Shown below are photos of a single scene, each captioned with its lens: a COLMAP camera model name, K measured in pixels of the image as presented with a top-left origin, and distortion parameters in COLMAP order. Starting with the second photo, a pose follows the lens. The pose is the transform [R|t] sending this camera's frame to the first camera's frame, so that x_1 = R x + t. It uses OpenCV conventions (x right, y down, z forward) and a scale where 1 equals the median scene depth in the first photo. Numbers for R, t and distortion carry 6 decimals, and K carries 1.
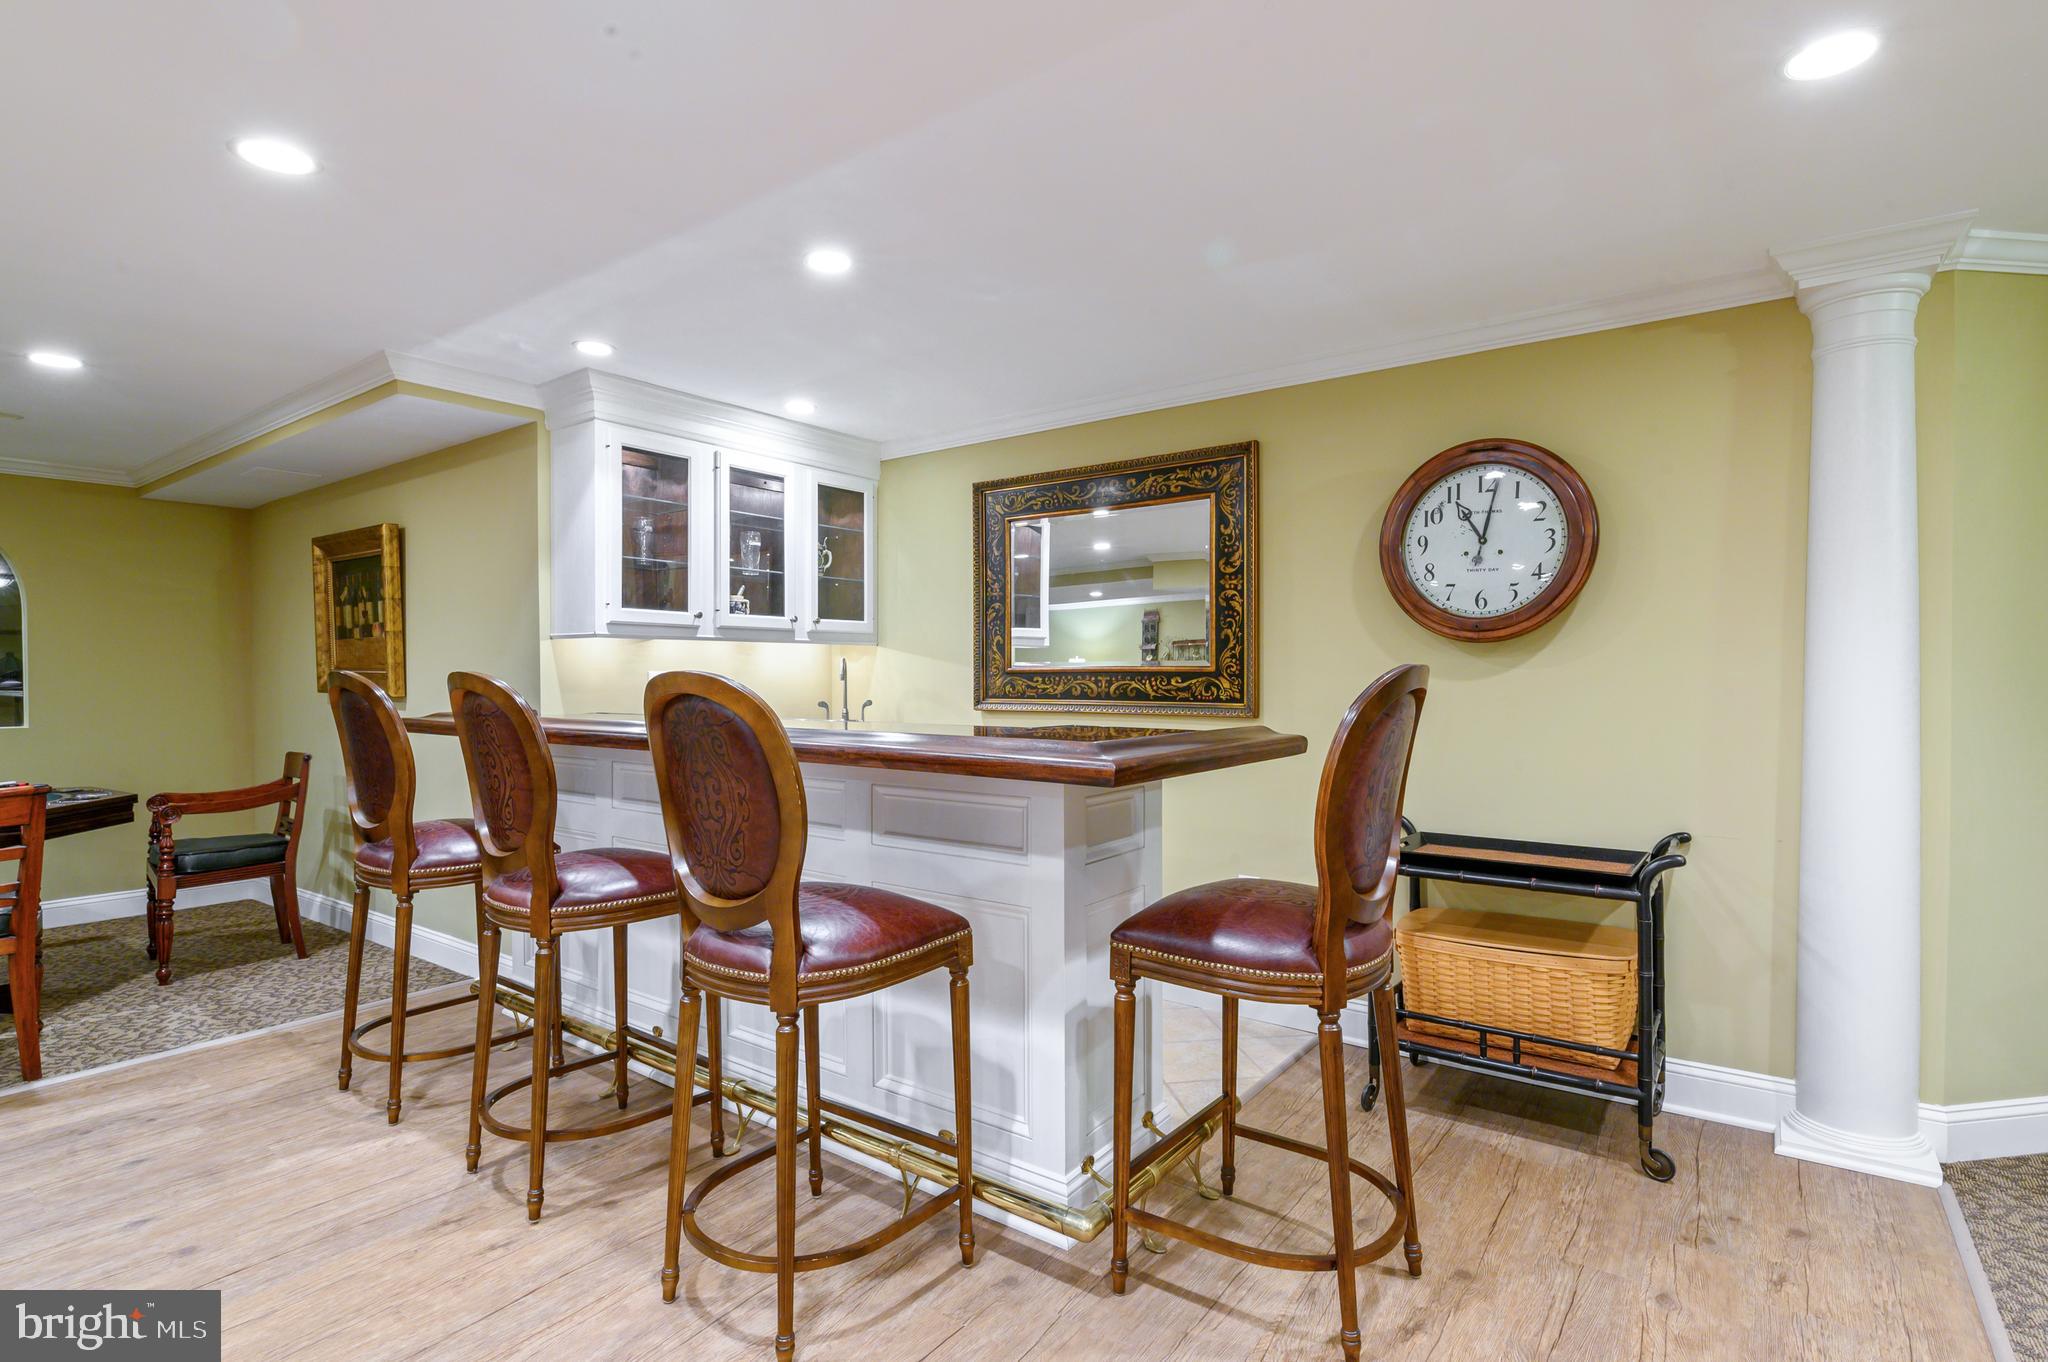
lens RADIAL K [[1022.7, 0, 1019.3], [0, 1022.7, 686.5], [0, 0, 1]] dist [-0.001228, -0.000205]
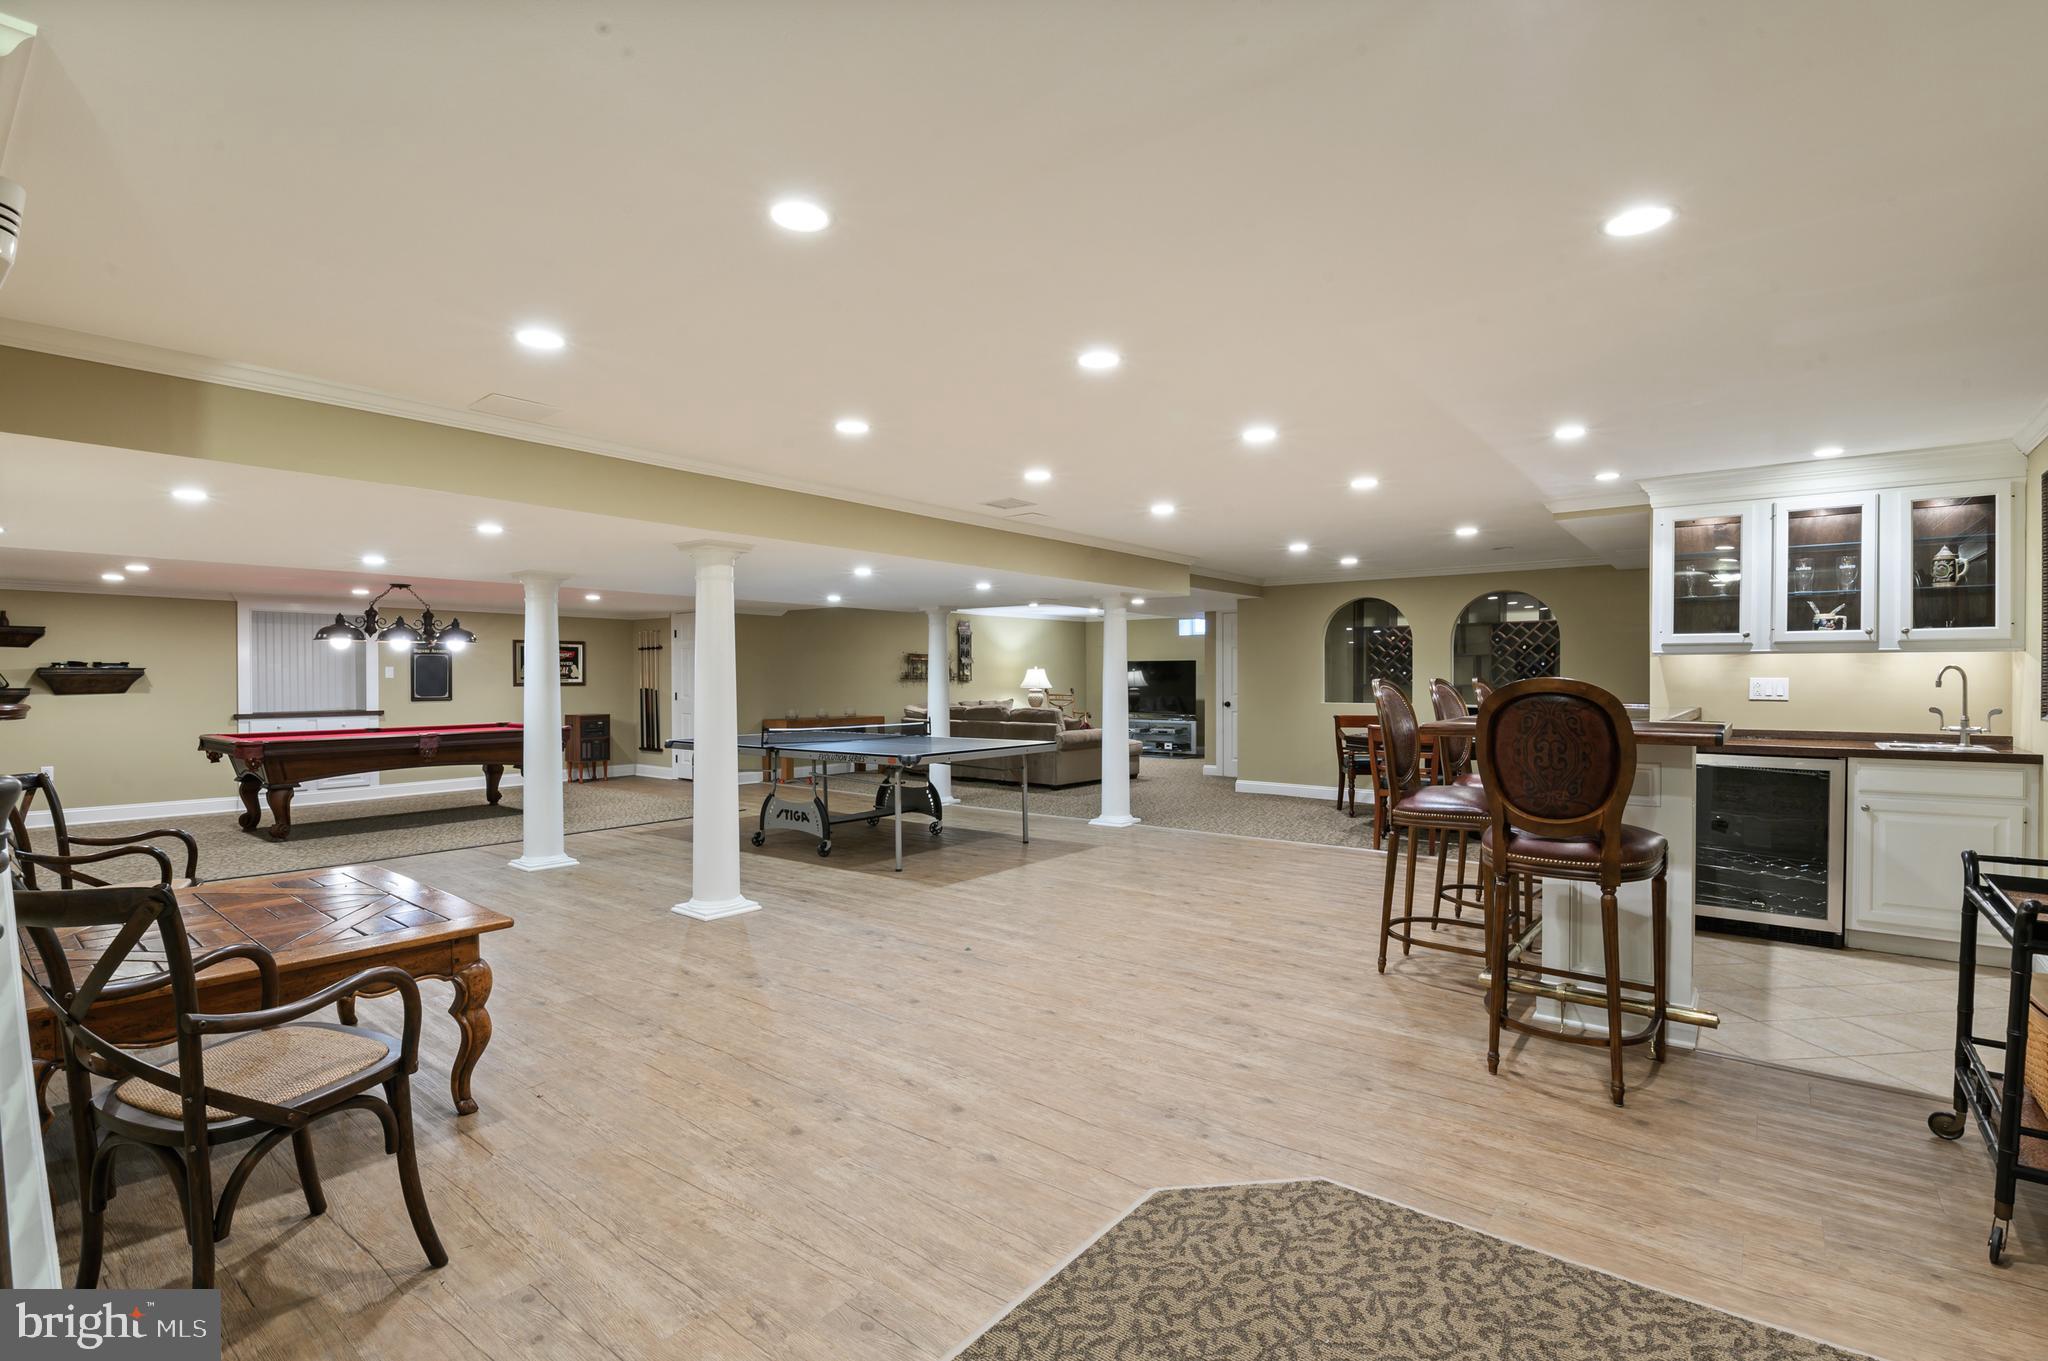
lens RADIAL K [[947.3, 0, 1002.5], [0, 947.3, 684.4], [0, 0, 1]] dist [-0.004522, -0.000170]
pose [[-0.028875, 0.002847, -0.999579, 0.904504], [-0.010832, 0.999936, 0.003161, -0.001217], [0.999524, 0.010919, -0.028842, 0.095204]]
